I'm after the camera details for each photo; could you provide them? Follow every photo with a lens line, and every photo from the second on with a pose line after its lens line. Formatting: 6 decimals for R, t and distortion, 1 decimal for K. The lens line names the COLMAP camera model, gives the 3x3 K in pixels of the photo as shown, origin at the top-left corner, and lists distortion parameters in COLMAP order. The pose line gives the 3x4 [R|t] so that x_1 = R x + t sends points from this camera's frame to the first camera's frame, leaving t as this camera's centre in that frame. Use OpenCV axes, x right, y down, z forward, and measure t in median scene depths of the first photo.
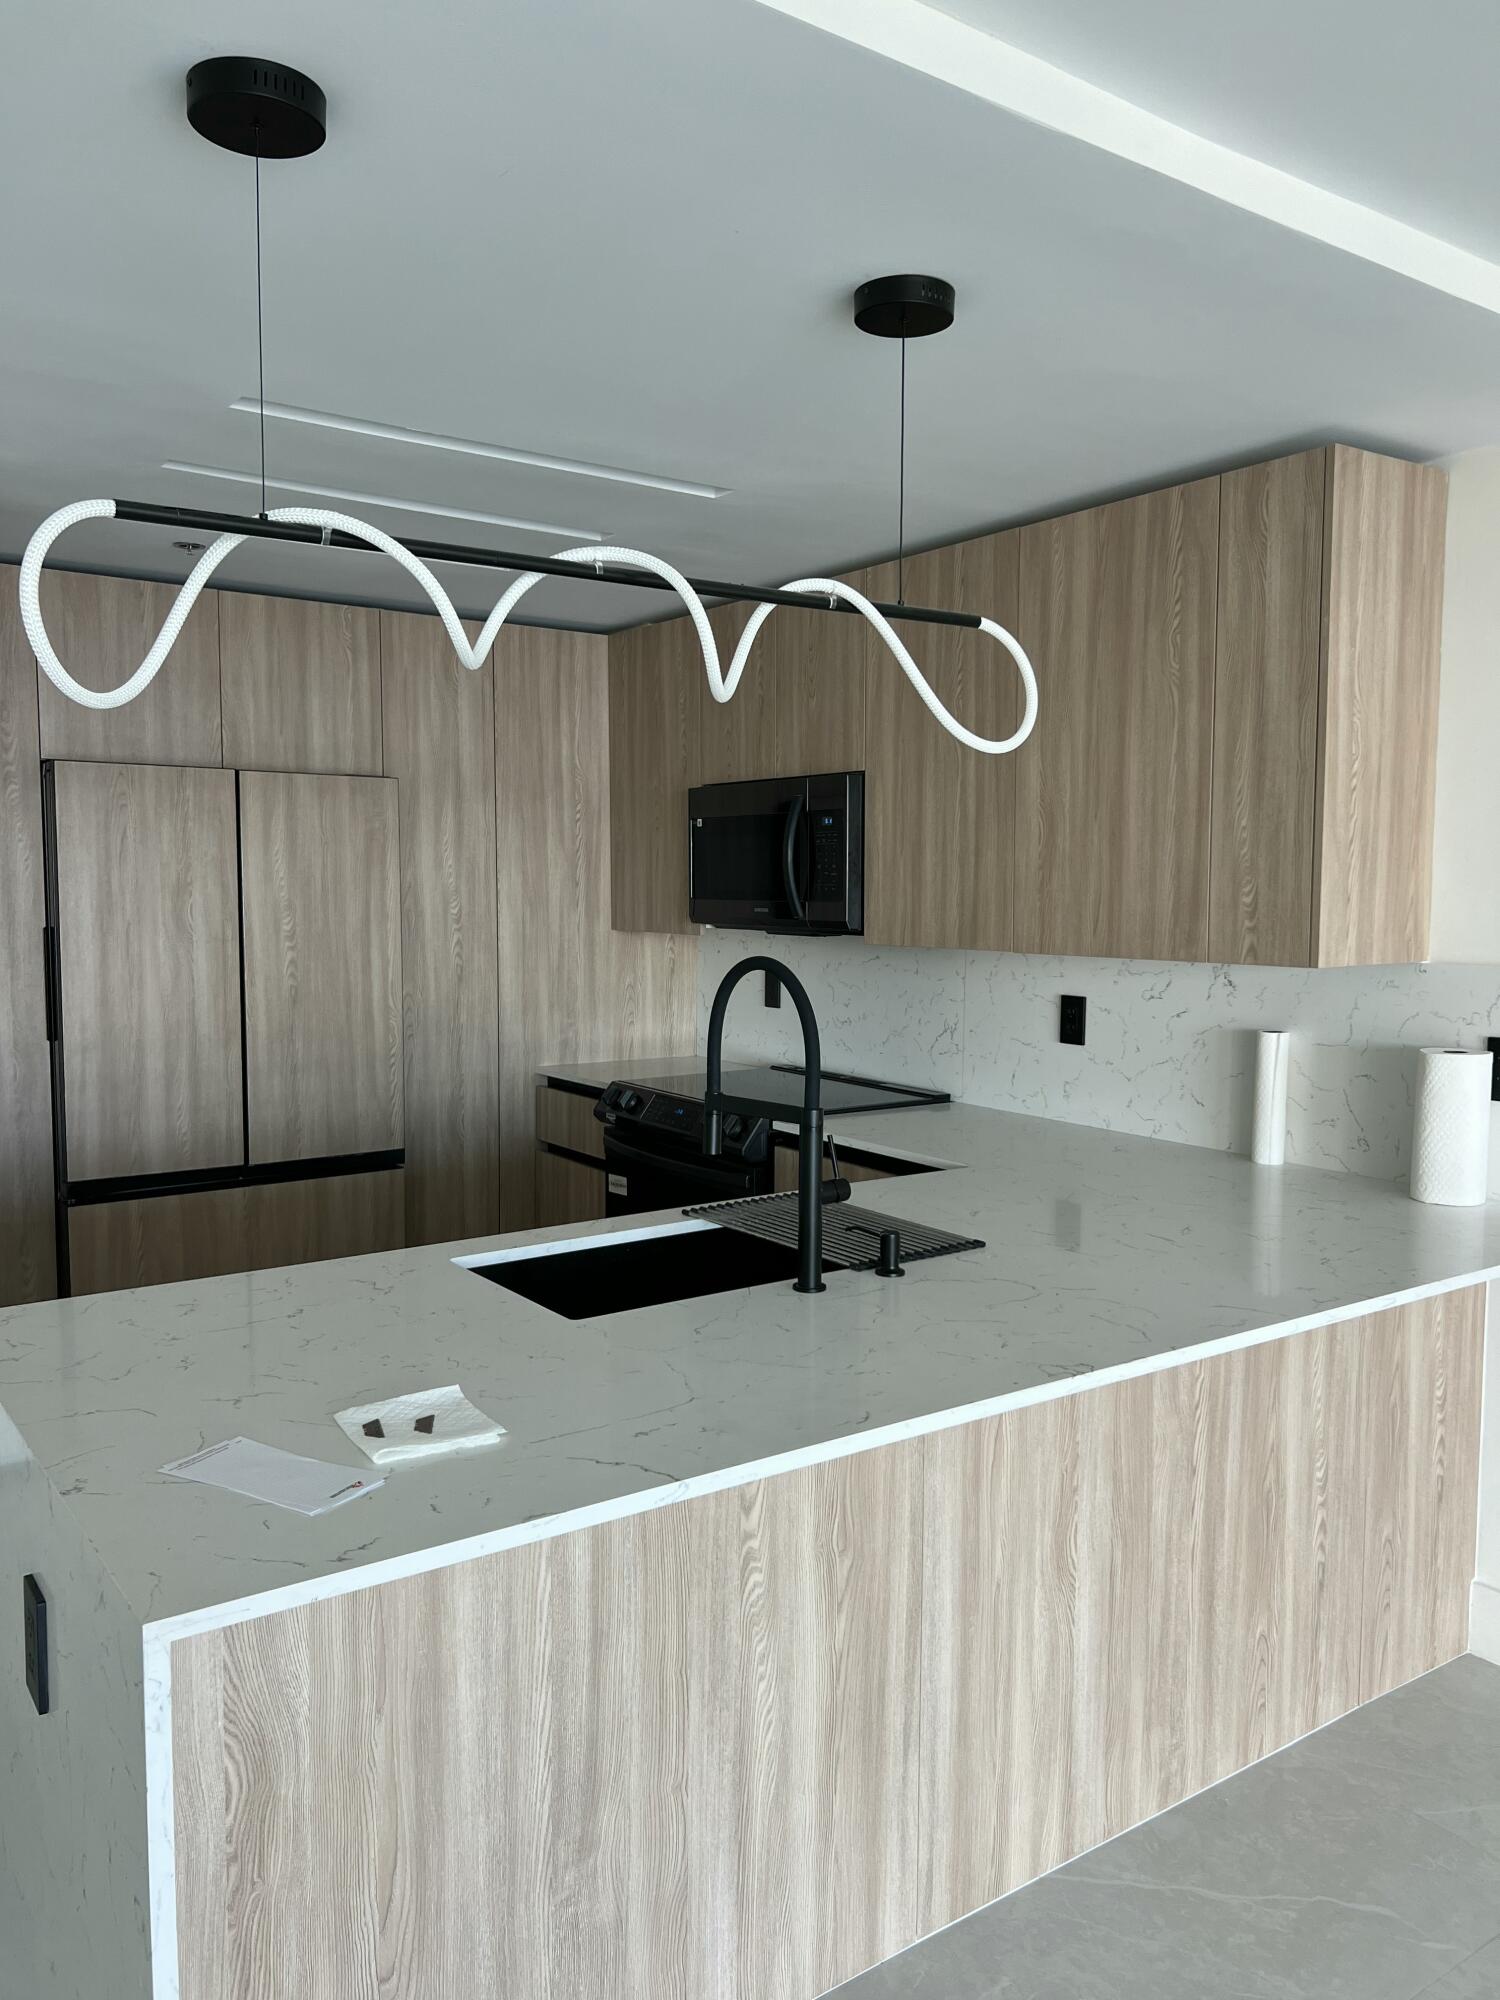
lens RADIAL K [[1498.4, 0, 759.1], [0, 1498.4, 1005.2], [0, 0, 1]] dist [0.025999, -0.025994]
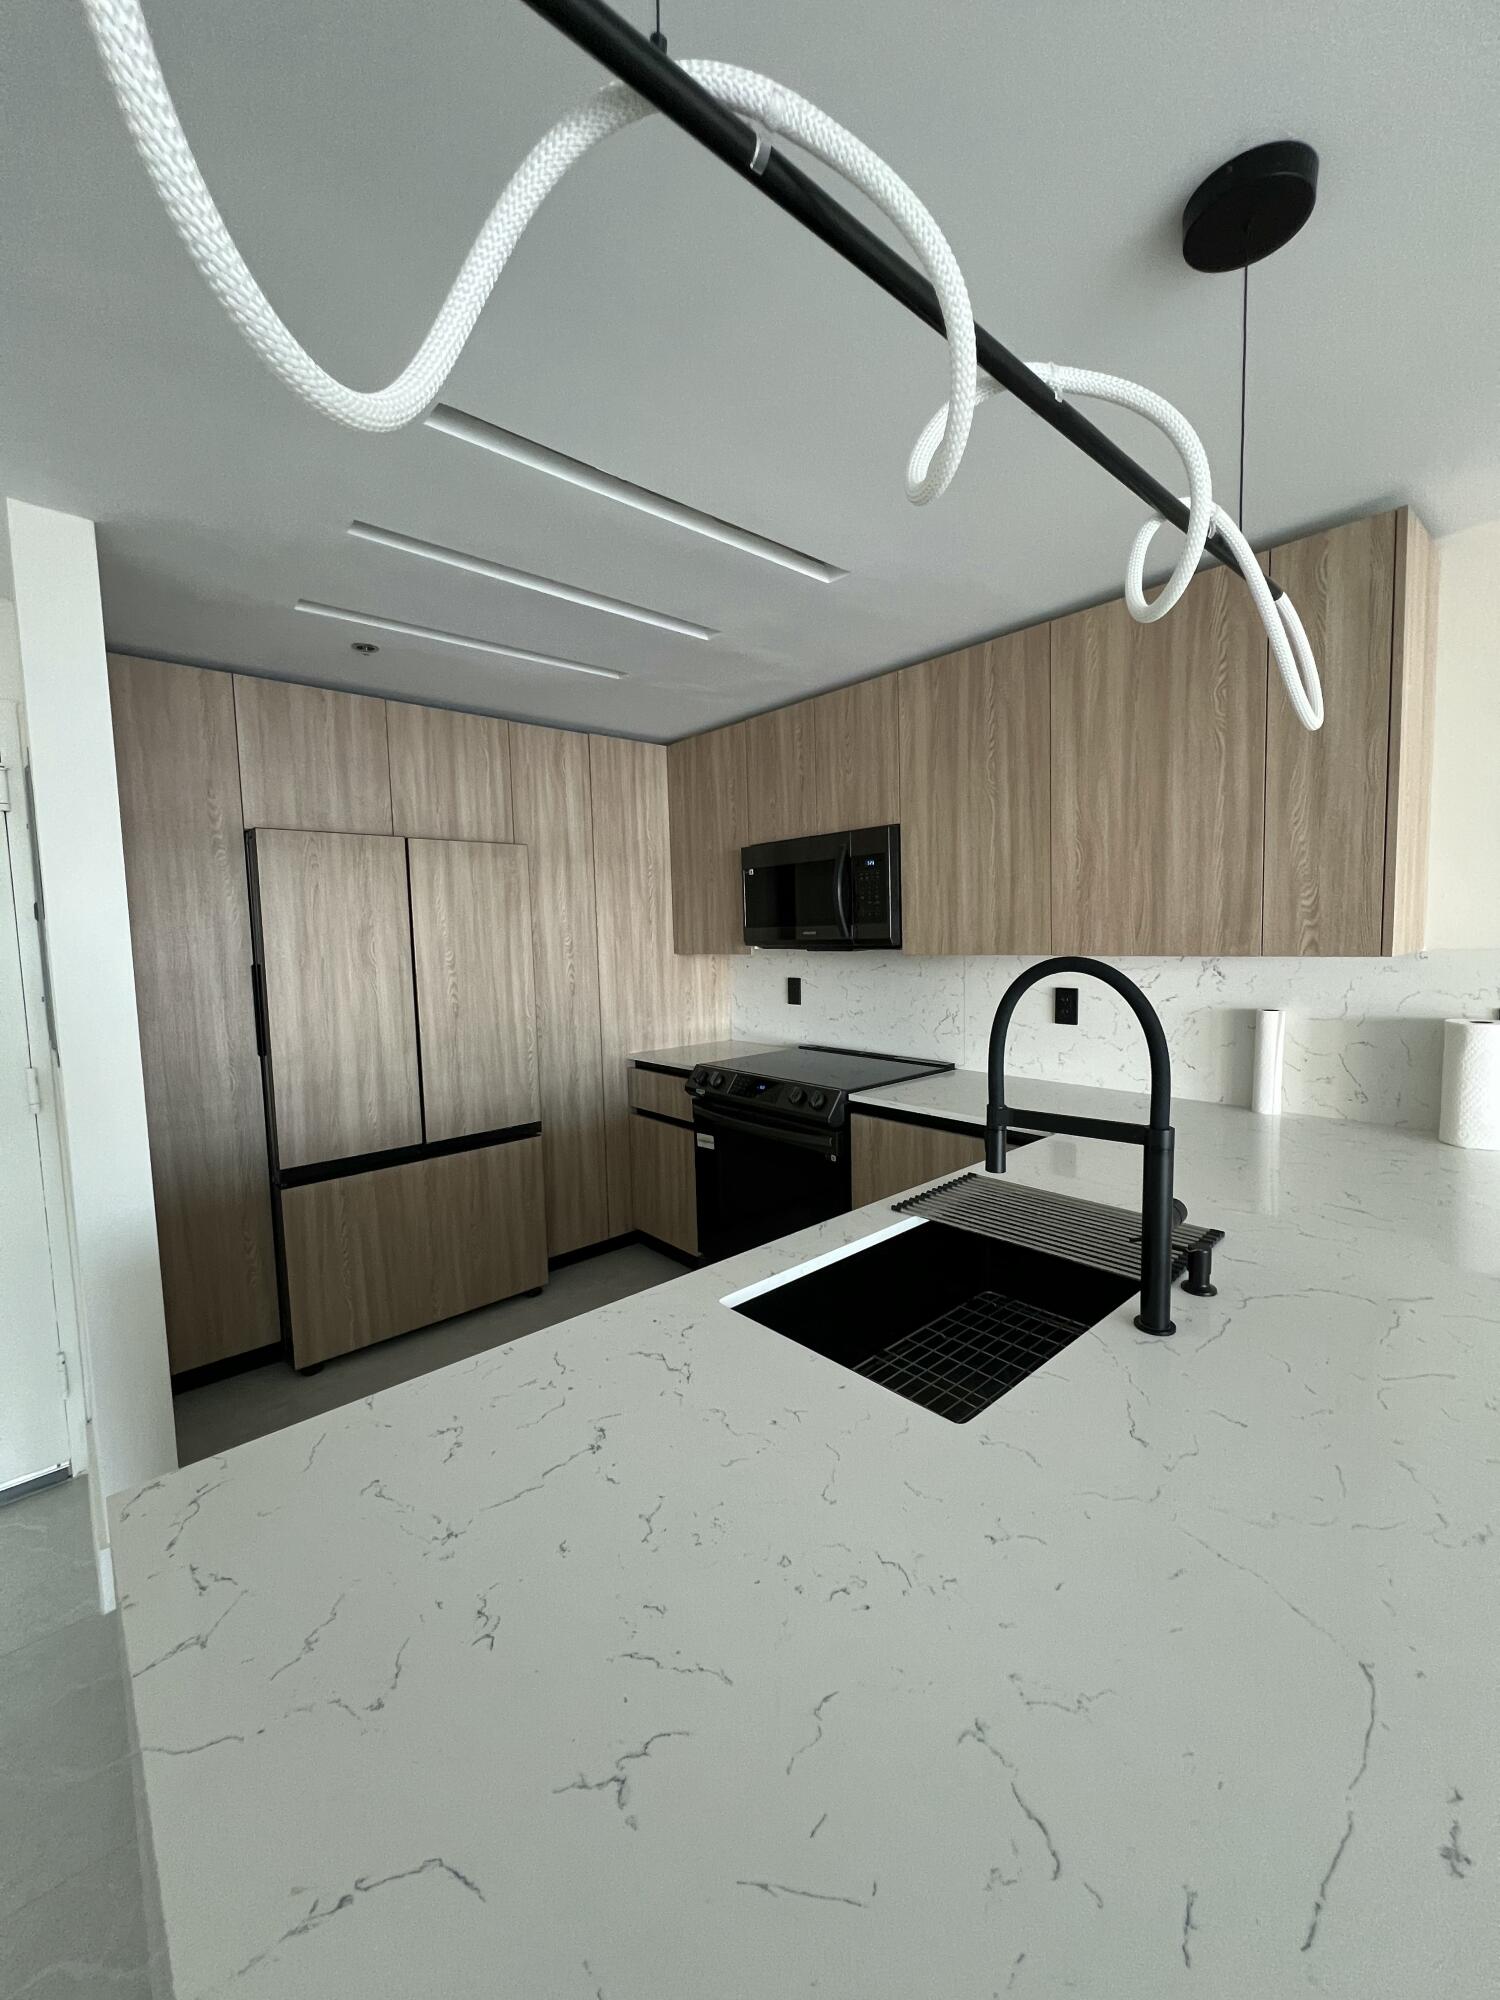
lens RADIAL K [[796.8, 0, 743.4], [0, 796.8, 993.9], [0, 0, 1]] dist [-0.001401, 0.000187]
pose [[0.994149, -0.039409, 0.100574, -0.137589], [0.039860, 0.999202, -0.002477, -0.010148], [-0.100396, 0.006471, 0.994927, 0.302575]]
